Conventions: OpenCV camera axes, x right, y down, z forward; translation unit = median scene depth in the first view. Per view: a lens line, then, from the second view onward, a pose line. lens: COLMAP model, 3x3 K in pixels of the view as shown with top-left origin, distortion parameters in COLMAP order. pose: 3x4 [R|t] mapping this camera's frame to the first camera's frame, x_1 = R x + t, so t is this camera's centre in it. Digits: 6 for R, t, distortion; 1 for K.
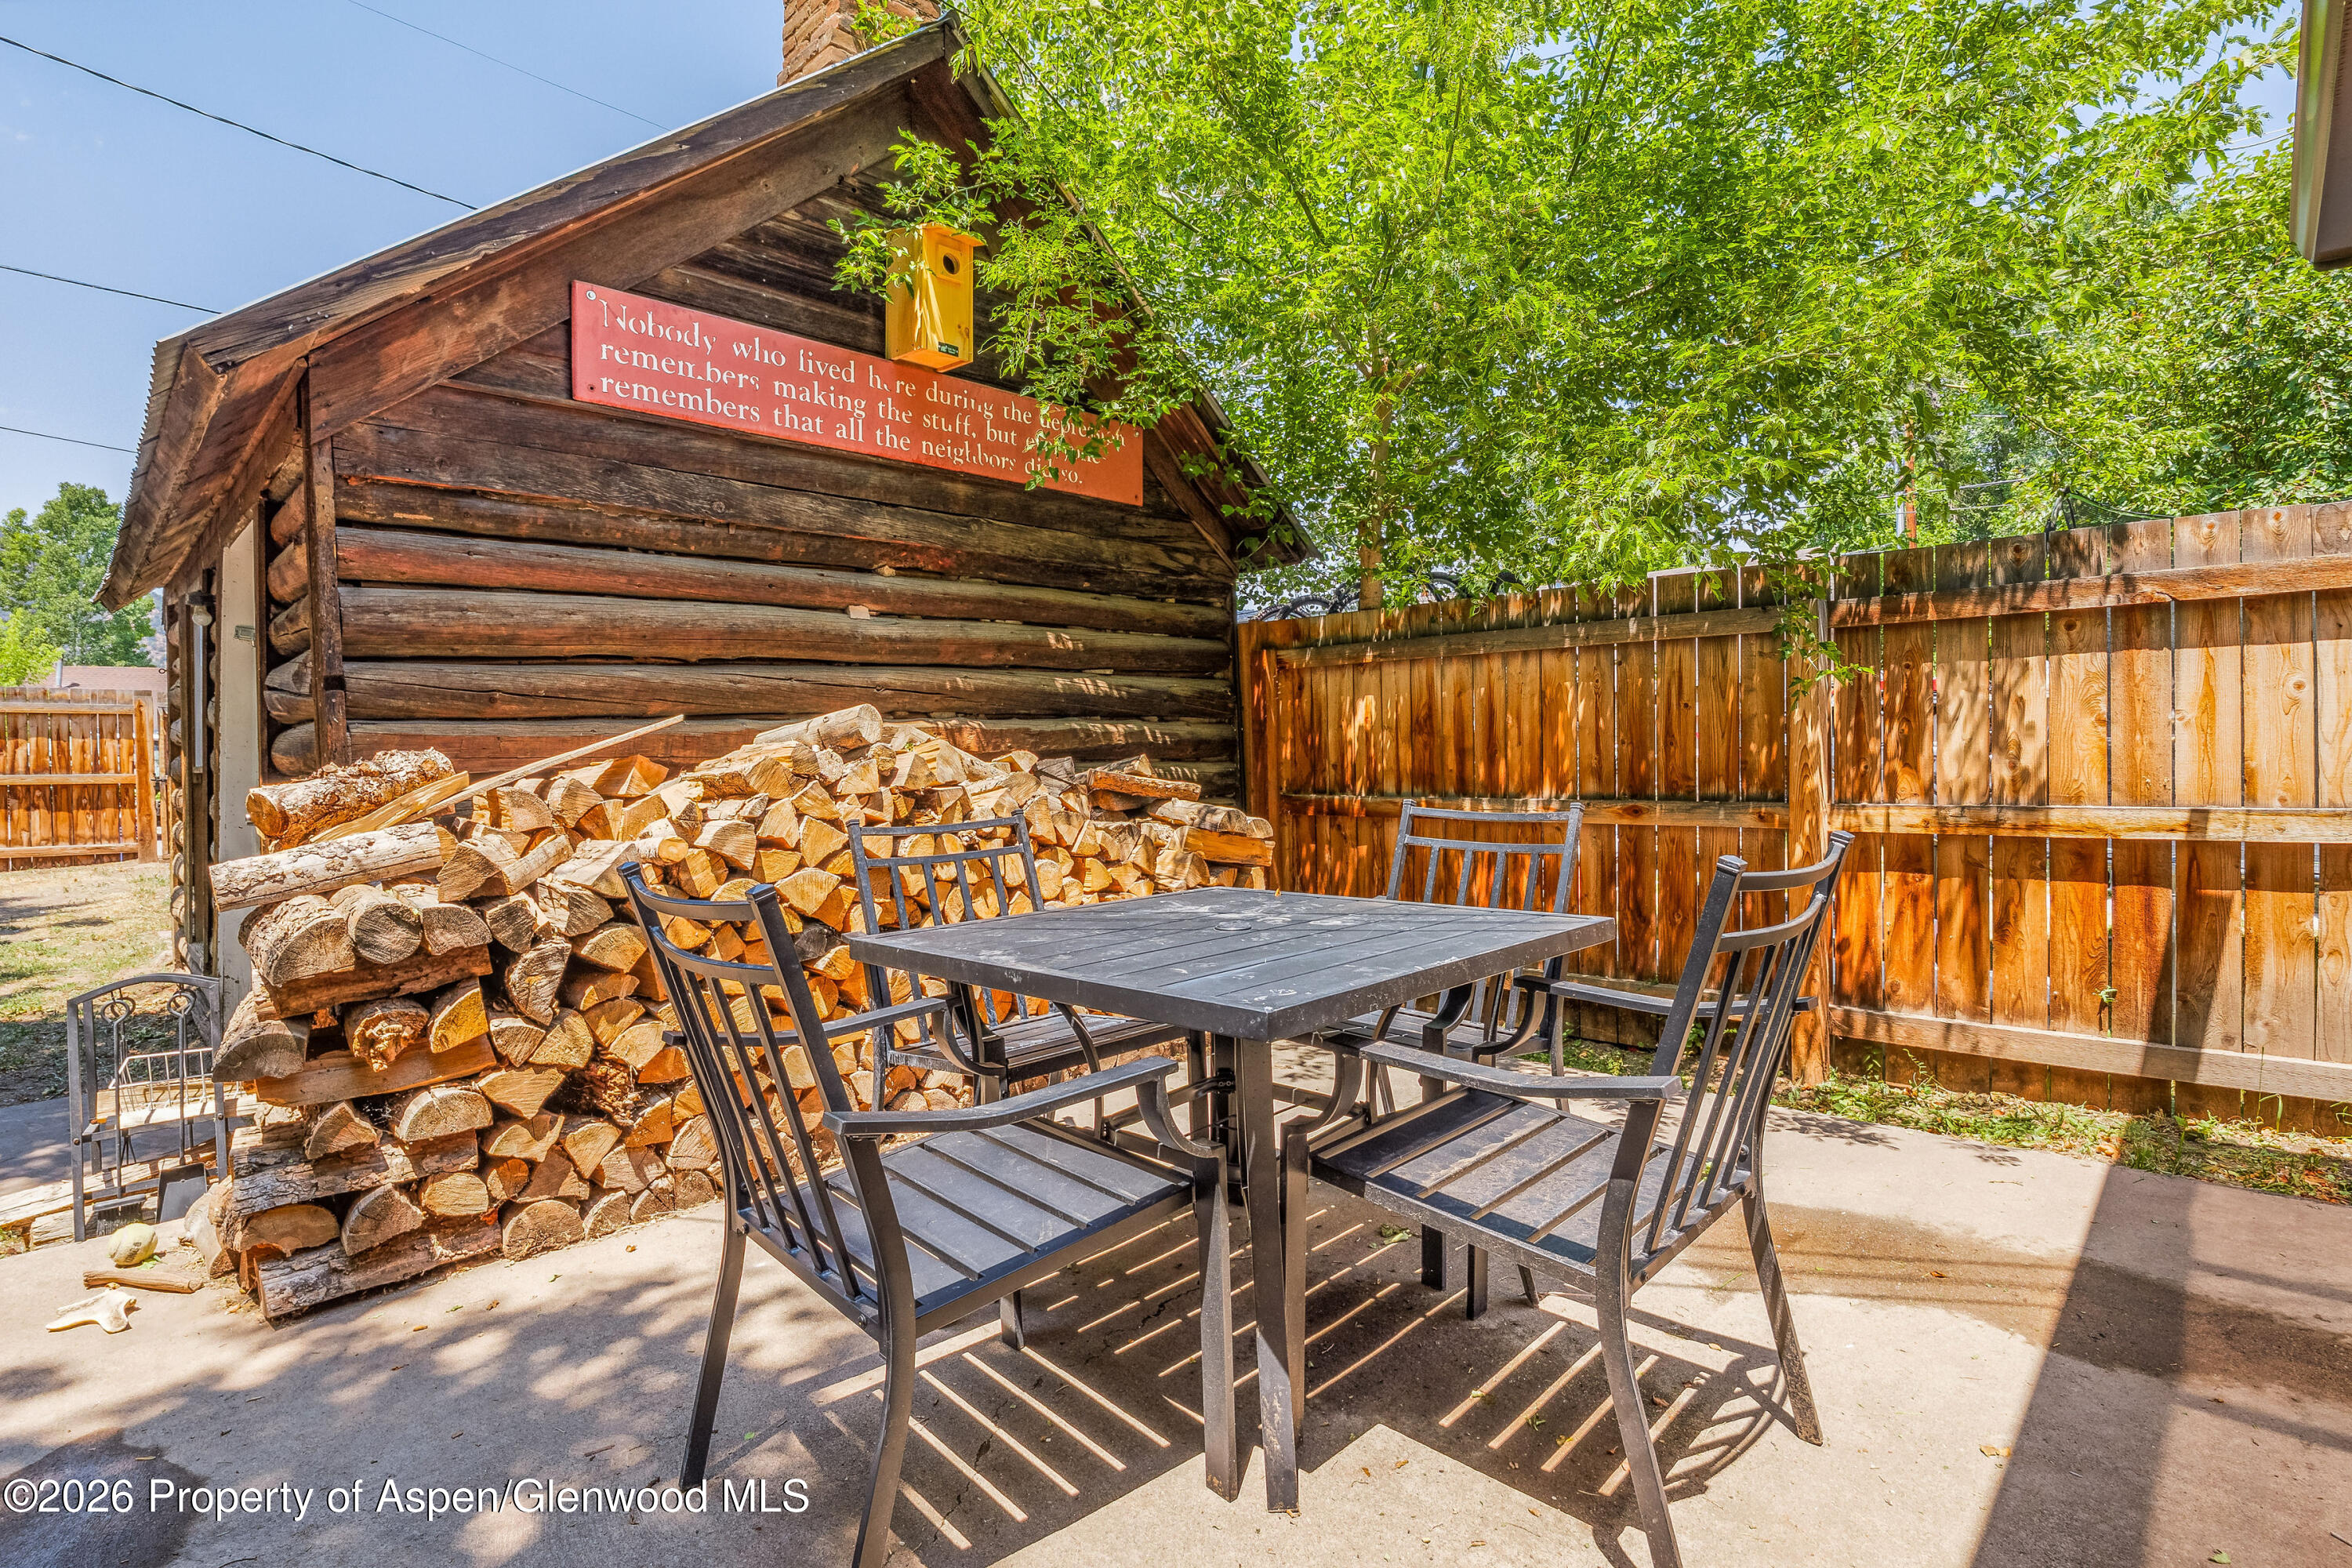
lens RADIAL K [[1129.8, 0, 1184.6], [0, 1129.8, 756.2], [0, 0, 1]] dist [-0.000825, -0.010713]
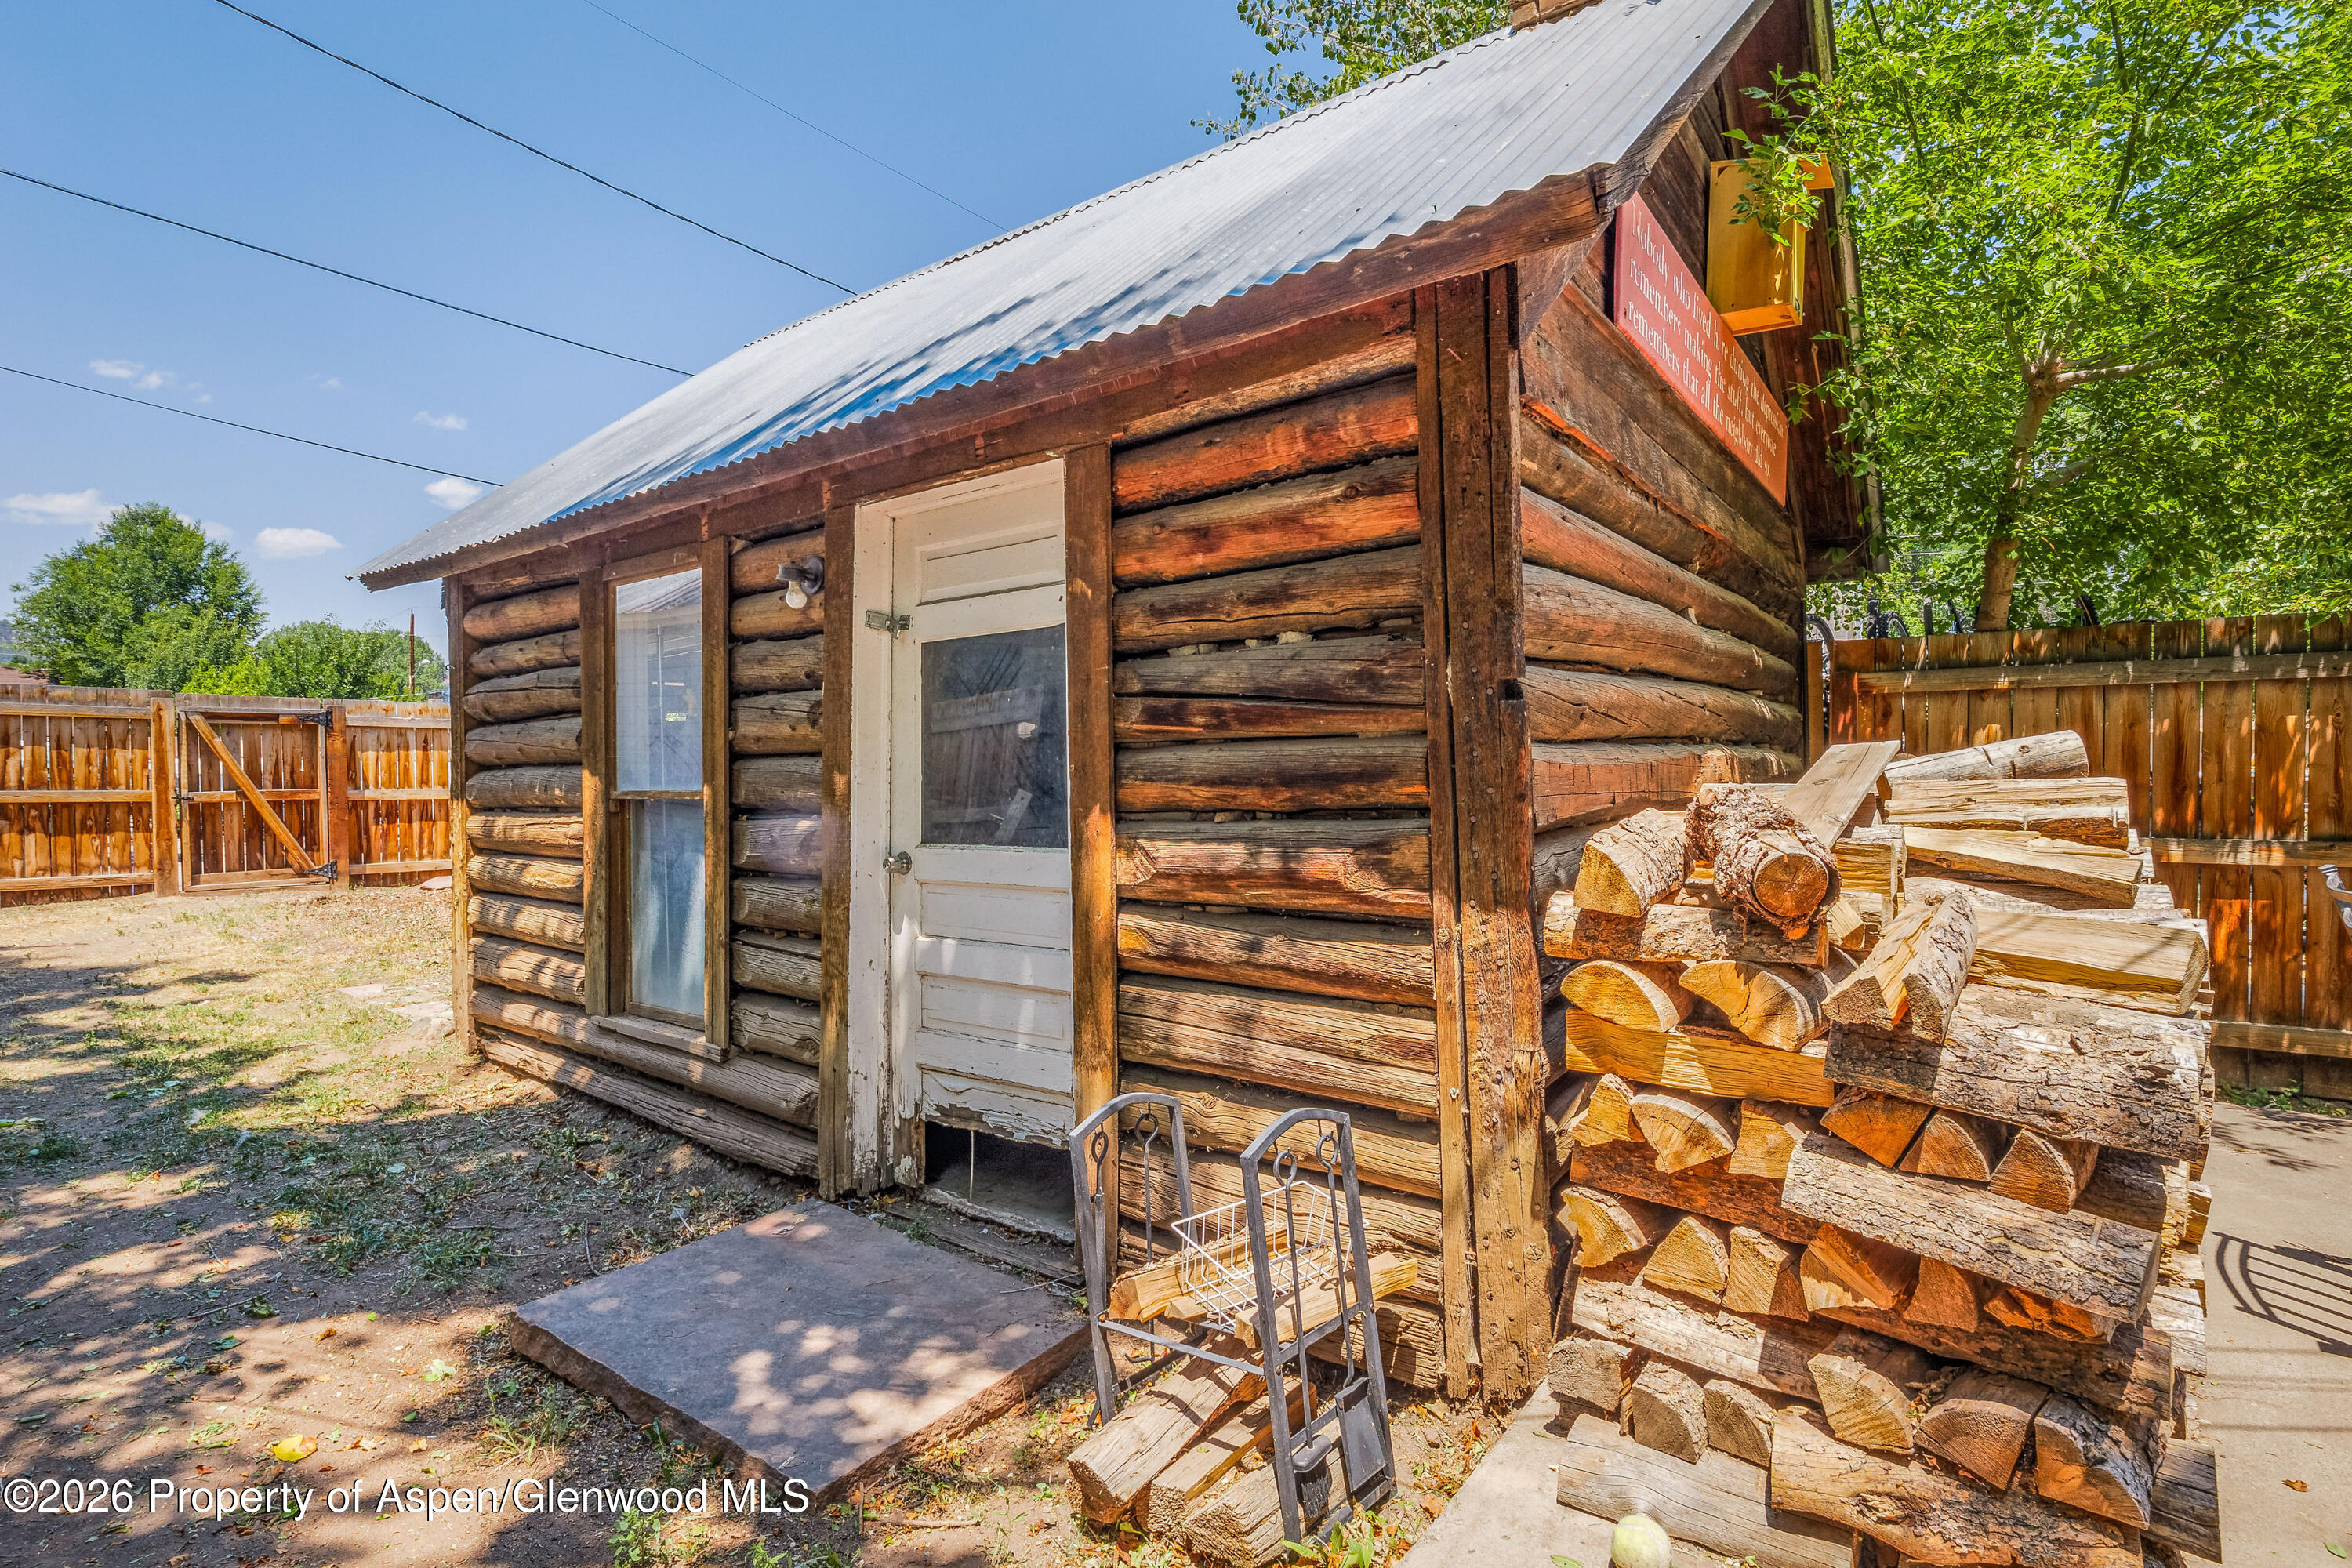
lens RADIAL K [[1133.5, 0, 1169.6], [0, 1133.5, 779.4], [0, 0, 1]] dist [-0.016965, -0.000800]
pose [[0.993080, 0.009987, 0.117013, -0.873256], [-0.010347, 0.999943, 0.002473, -0.006907], [-0.116981, -0.003667, 0.993127, 0.260027]]
